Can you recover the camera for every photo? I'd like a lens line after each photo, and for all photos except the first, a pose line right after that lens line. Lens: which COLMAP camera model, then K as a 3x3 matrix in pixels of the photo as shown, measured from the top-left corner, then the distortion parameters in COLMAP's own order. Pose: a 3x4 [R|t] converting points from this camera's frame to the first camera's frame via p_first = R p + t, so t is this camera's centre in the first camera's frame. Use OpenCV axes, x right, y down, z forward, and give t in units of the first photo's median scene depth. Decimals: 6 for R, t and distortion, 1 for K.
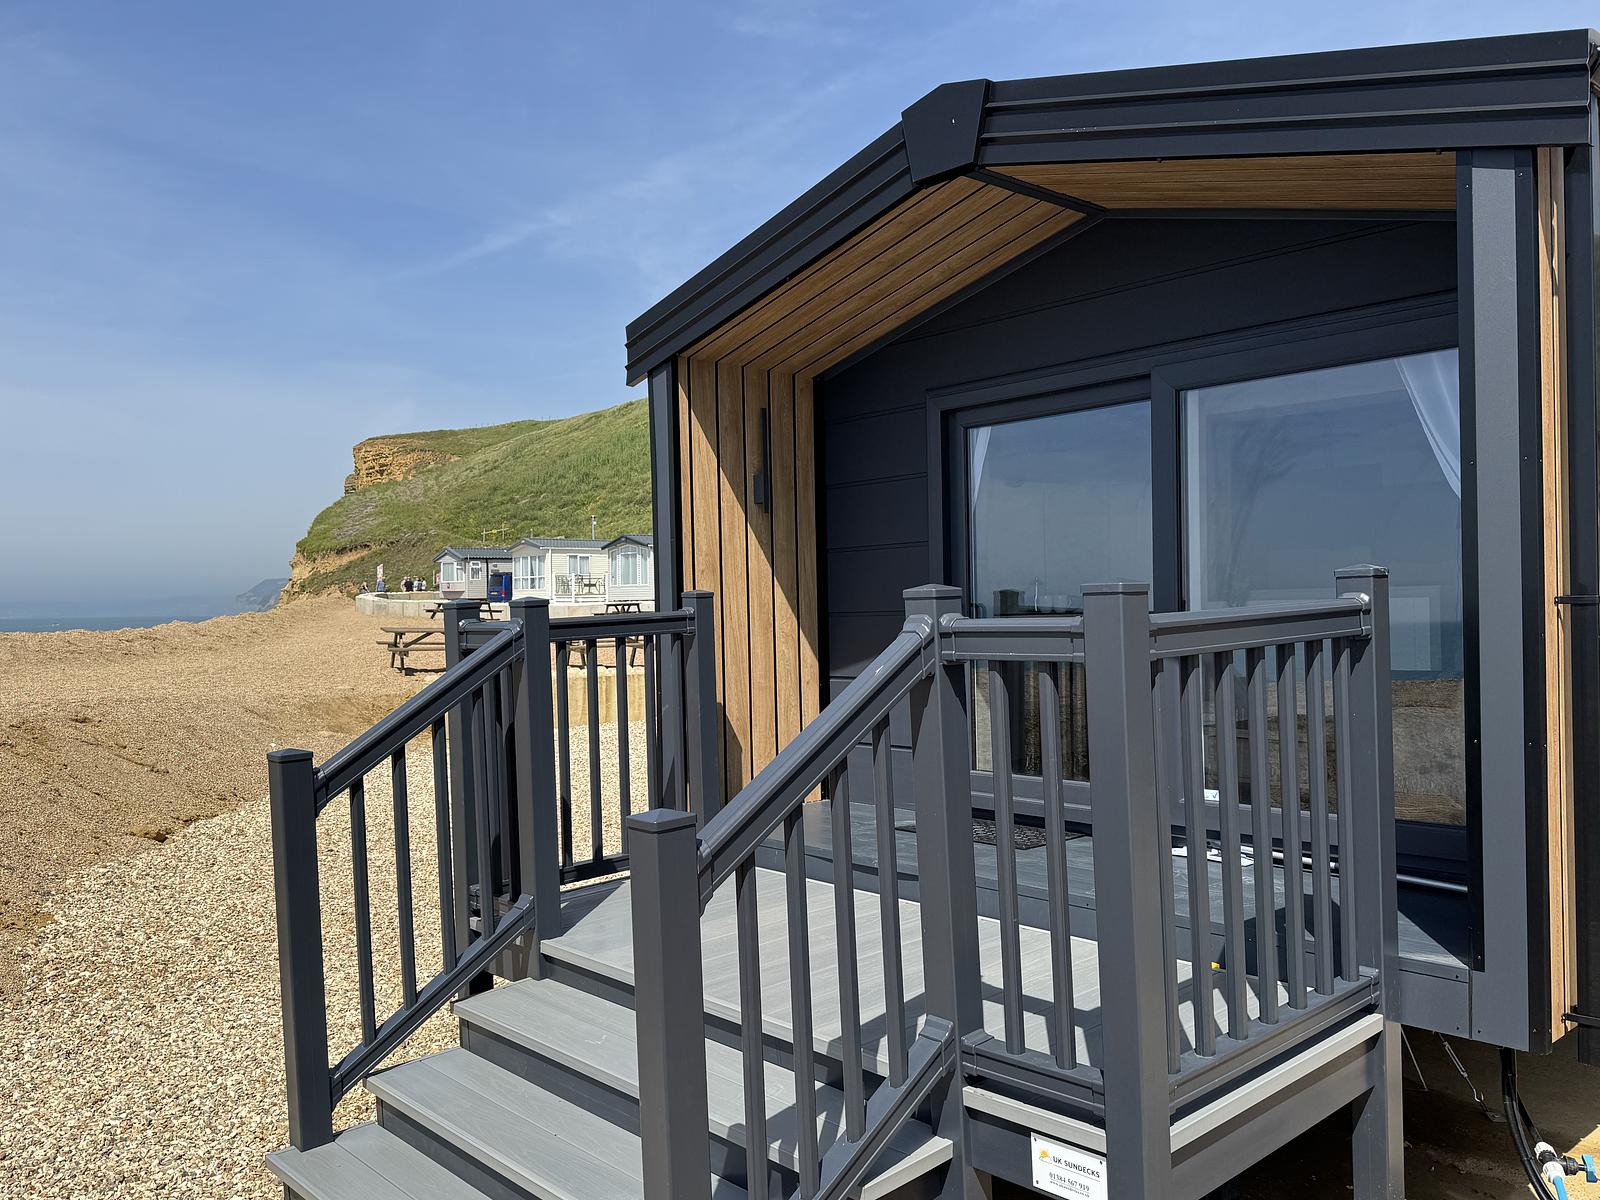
lens RADIAL K [[1299.6, 0, 792.9], [0, 1299.6, 605.6], [0, 0, 1]] dist [0.061466, -0.074063]
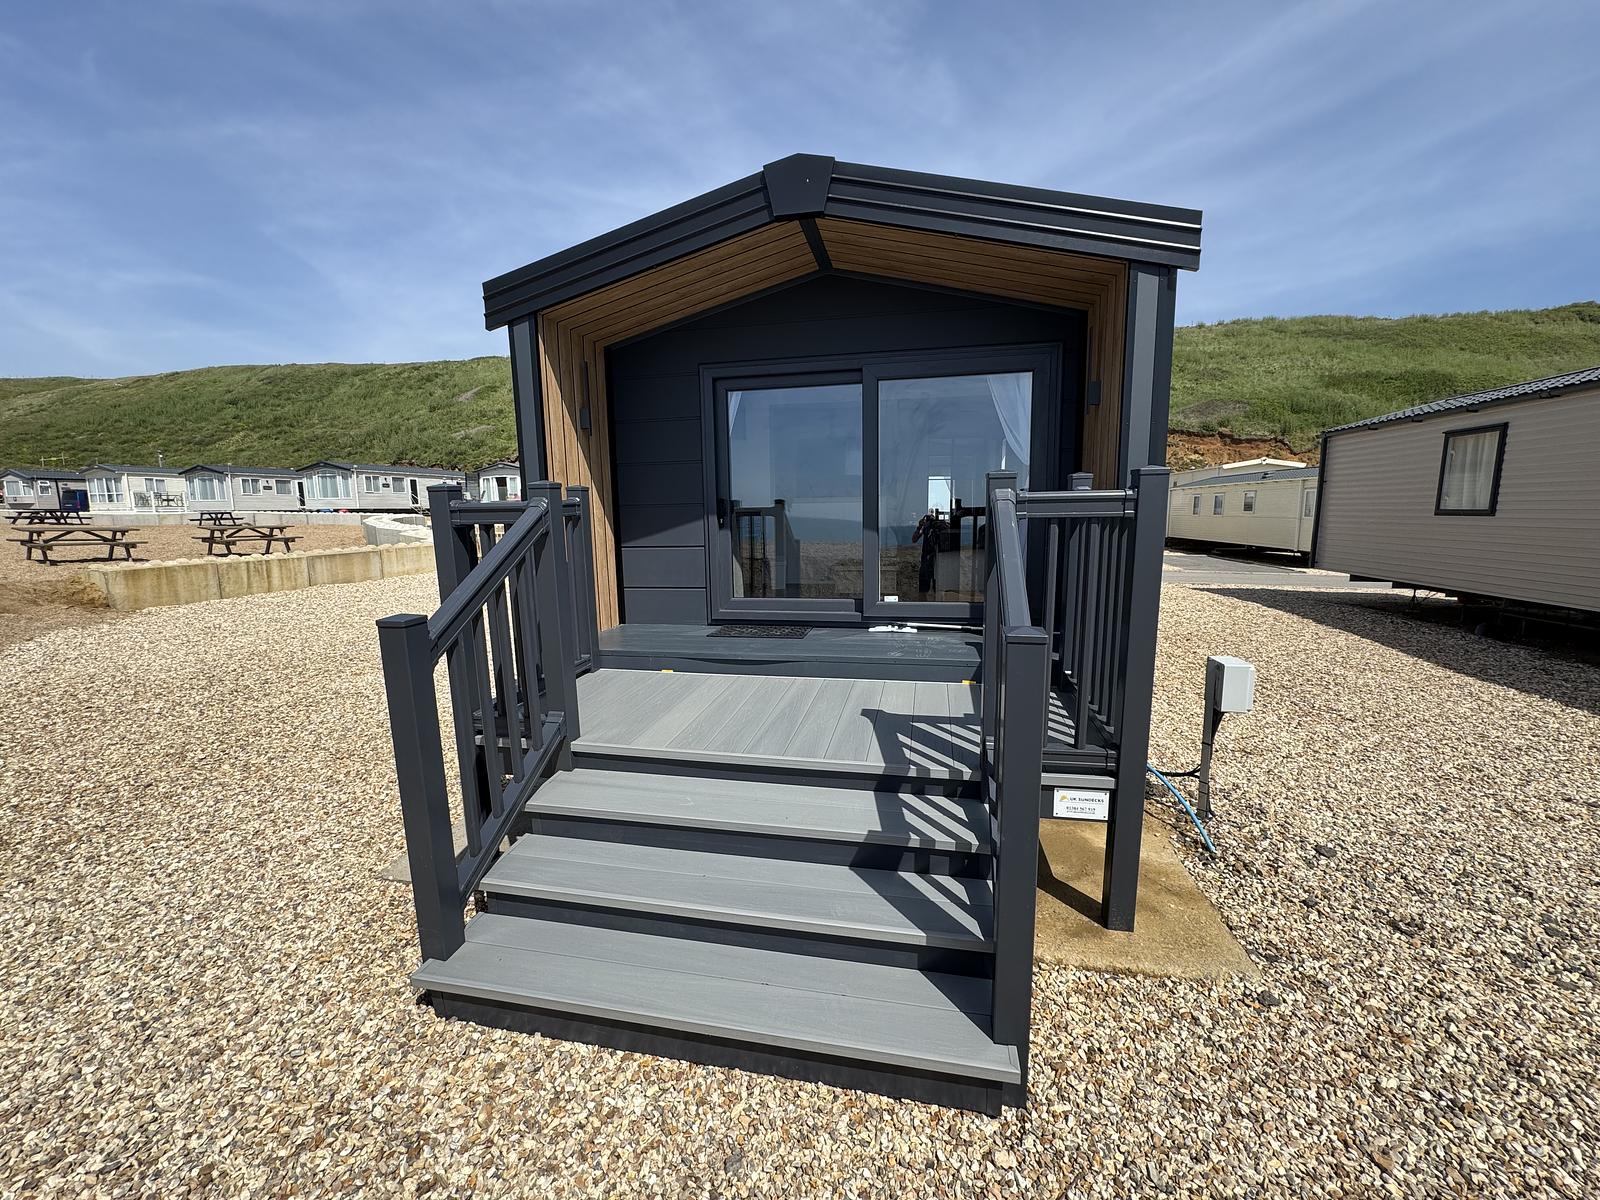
lens RADIAL K [[642.9, 0, 790.6], [0, 642.9, 597.5], [0, 0, 1]] dist [-0.001752, 0.000233]
pose [[0.804590, -0.070006, 0.589689, -0.352819], [-0.002861, 0.992558, 0.121737, 0.027614], [-0.593823, -0.099635, 0.798403, 0.329097]]
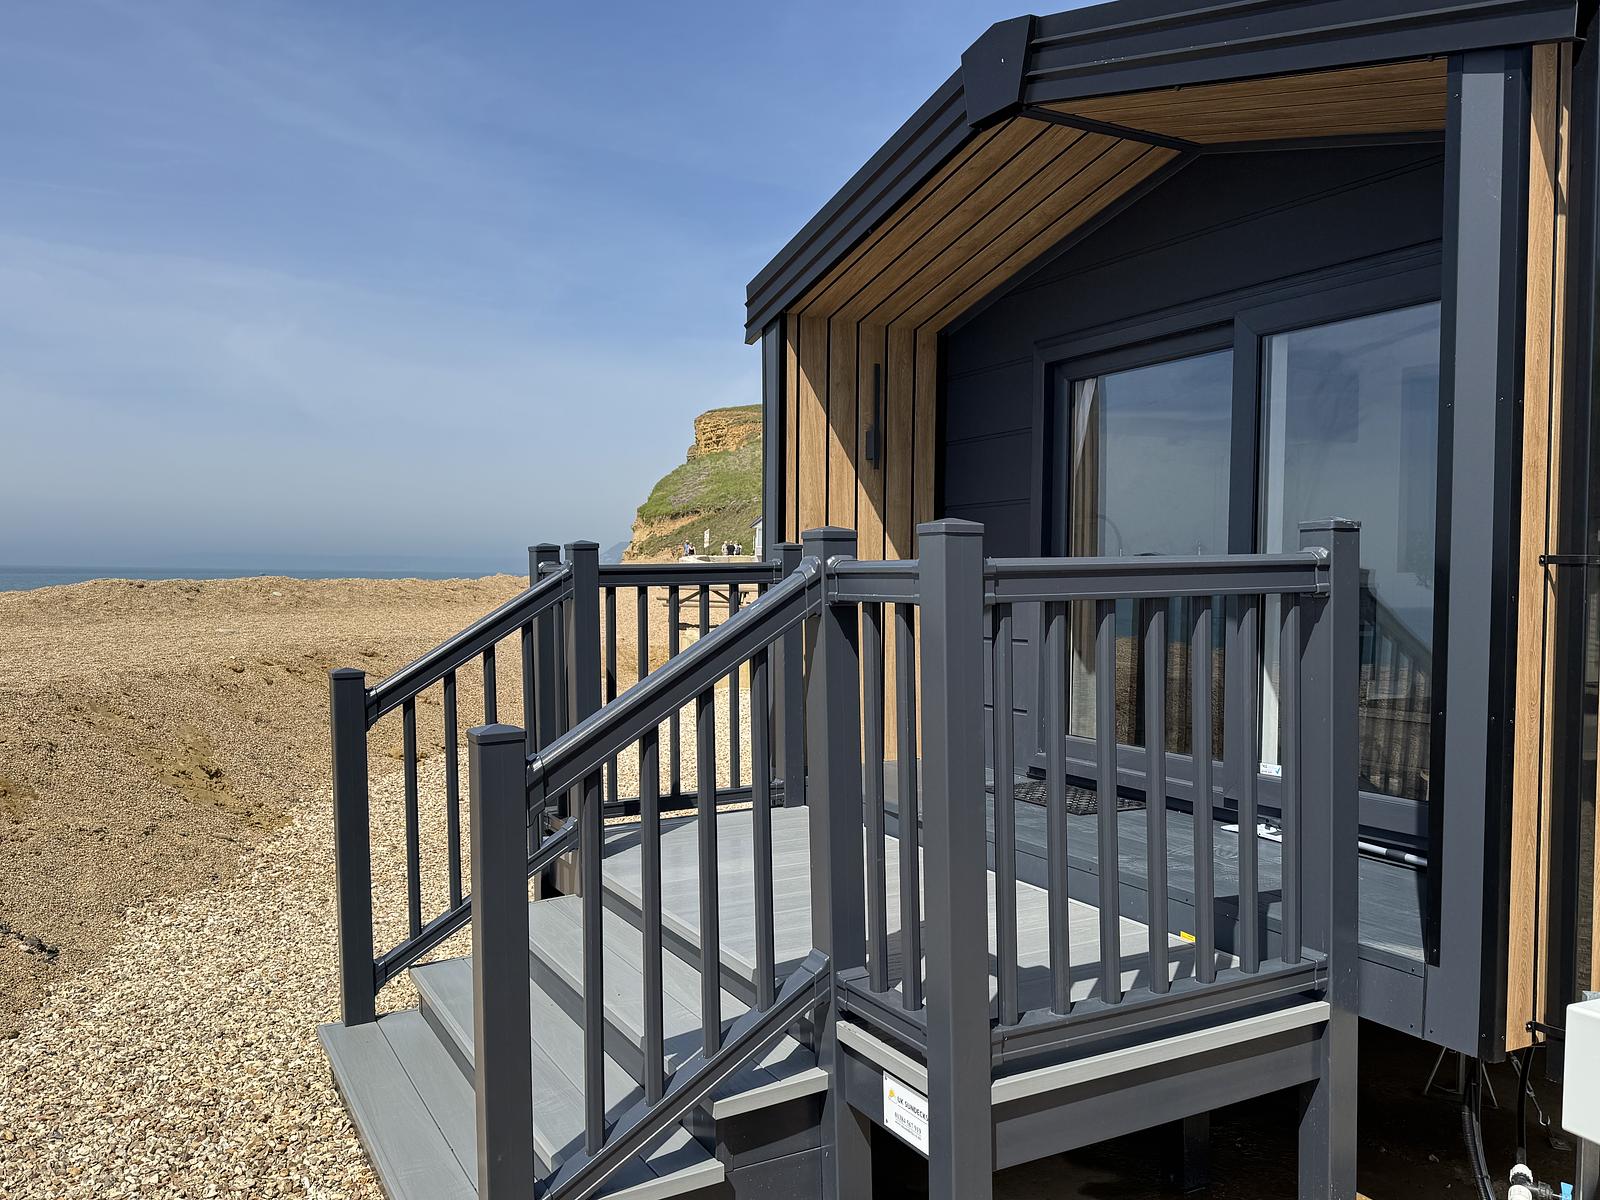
lens RADIAL K [[1299.6, 0, 793.1], [0, 1299.6, 604.8], [0, 0, 1]] dist [0.061466, -0.074063]
pose [[0.969396, 0.034735, -0.243033, 0.207069], [-0.029366, 0.999239, 0.025682, 0.012580], [0.243741, -0.017759, 0.969678, 0.009907]]
